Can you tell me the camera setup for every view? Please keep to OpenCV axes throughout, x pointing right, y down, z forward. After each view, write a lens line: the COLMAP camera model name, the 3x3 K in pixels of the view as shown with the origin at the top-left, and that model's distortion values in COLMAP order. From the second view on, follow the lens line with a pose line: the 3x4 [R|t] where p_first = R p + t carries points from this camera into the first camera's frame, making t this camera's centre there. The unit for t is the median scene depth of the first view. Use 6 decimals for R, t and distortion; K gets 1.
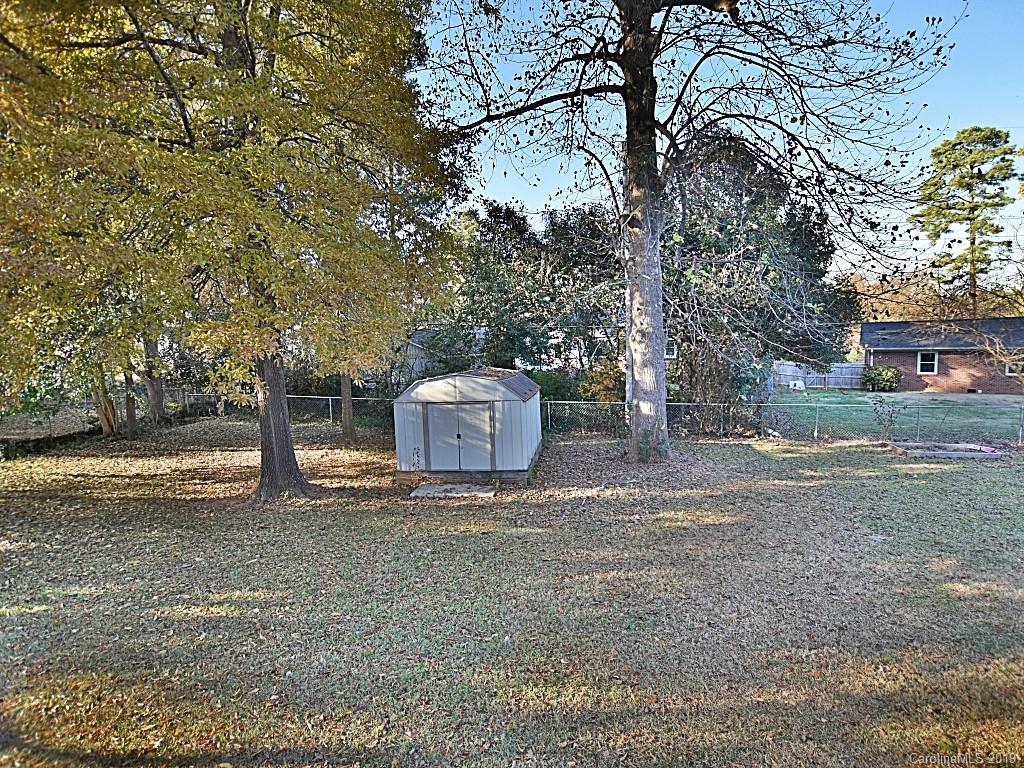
lens RADIAL K [[507.1, 0, 518.0], [0, 507.1, 390.1], [0, 0, 1]] dist [-0.032878, 0.002603]
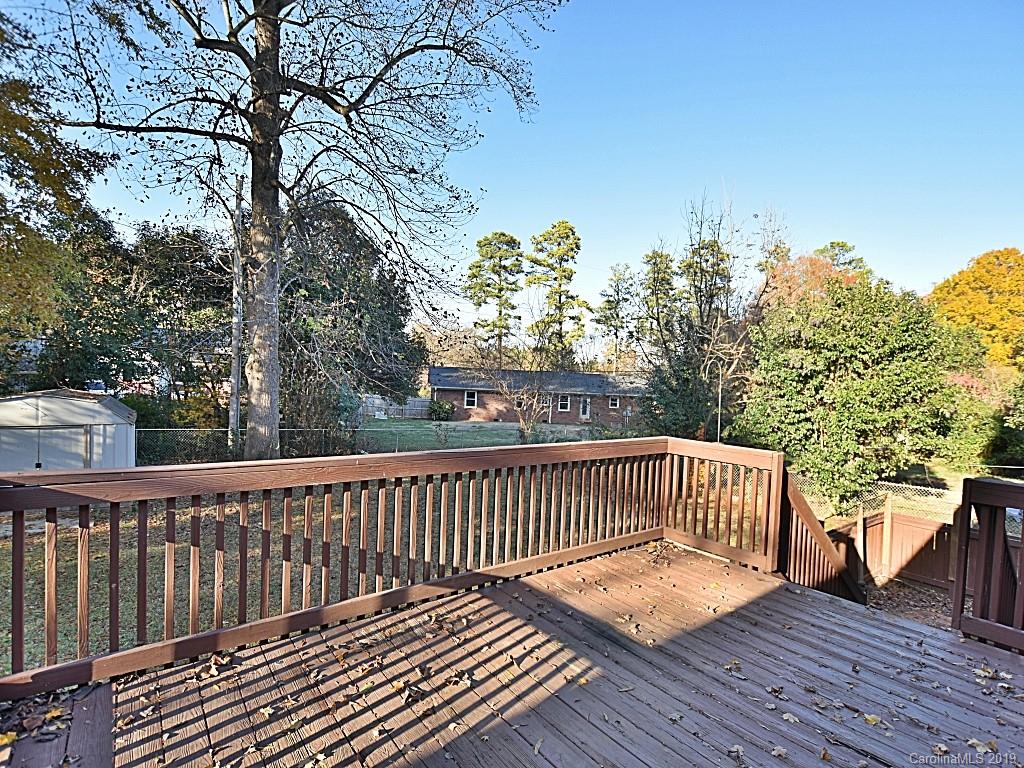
lens RADIAL K [[507.1, 0, 518.0], [0, 507.1, 390.1], [0, 0, 1]] dist [-0.032878, 0.002603]
pose [[0.714166, 0.041283, 0.698758, -0.073360], [0.003590, 0.998030, -0.062633, 0.010351], [-0.699967, 0.047238, 0.712611, -0.112510]]
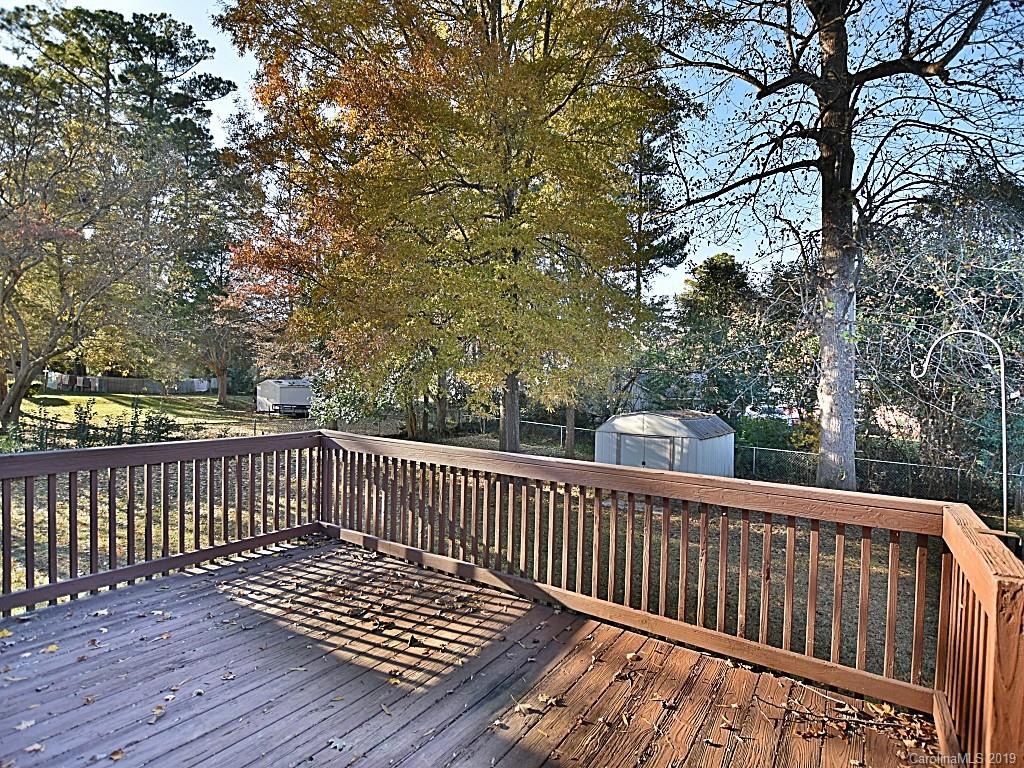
lens RADIAL K [[507.1, 0, 518.0], [0, 507.1, 390.1], [0, 0, 1]] dist [-0.032878, 0.002603]
pose [[0.883047, 0.051828, -0.466413, 0.100777], [-0.088746, 0.994392, -0.057521, 0.007964], [0.460816, 0.092186, 0.882695, -0.131732]]
